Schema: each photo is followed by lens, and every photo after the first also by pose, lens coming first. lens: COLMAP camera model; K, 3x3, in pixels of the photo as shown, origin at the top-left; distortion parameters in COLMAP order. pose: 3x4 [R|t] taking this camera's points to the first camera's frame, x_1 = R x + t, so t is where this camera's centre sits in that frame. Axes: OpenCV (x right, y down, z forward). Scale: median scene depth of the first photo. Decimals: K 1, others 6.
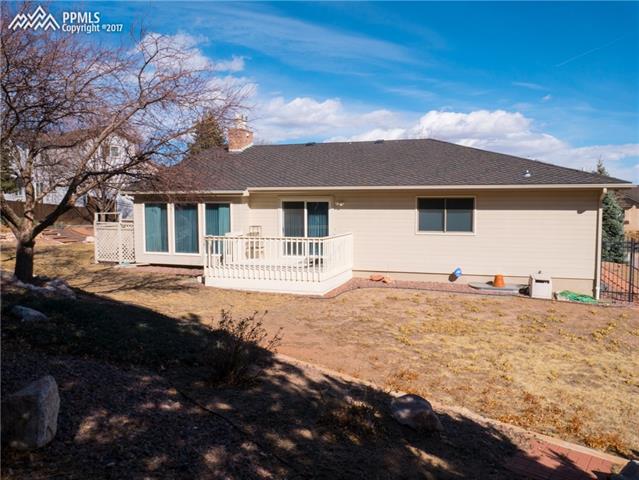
lens RADIAL K [[534.0, 0, 319.5], [0, 534.0, 240.0], [0, 0, 1]] dist [-0.011189, -0.000242]
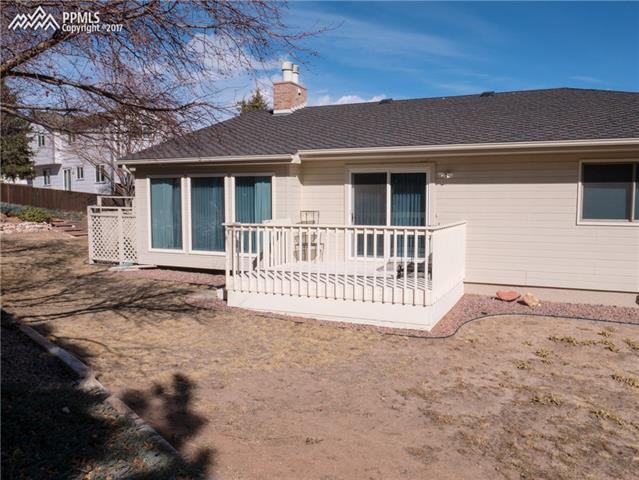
lens RADIAL K [[534.0, 0, 319.5], [0, 534.0, 240.0], [0, 0, 1]] dist [-0.011189, -0.000242]
pose [[0.995627, 0.011003, -0.092772, -0.048572], [-0.010737, 0.999937, 0.003365, 0.007135], [0.092803, -0.002354, 0.995682, 0.360178]]
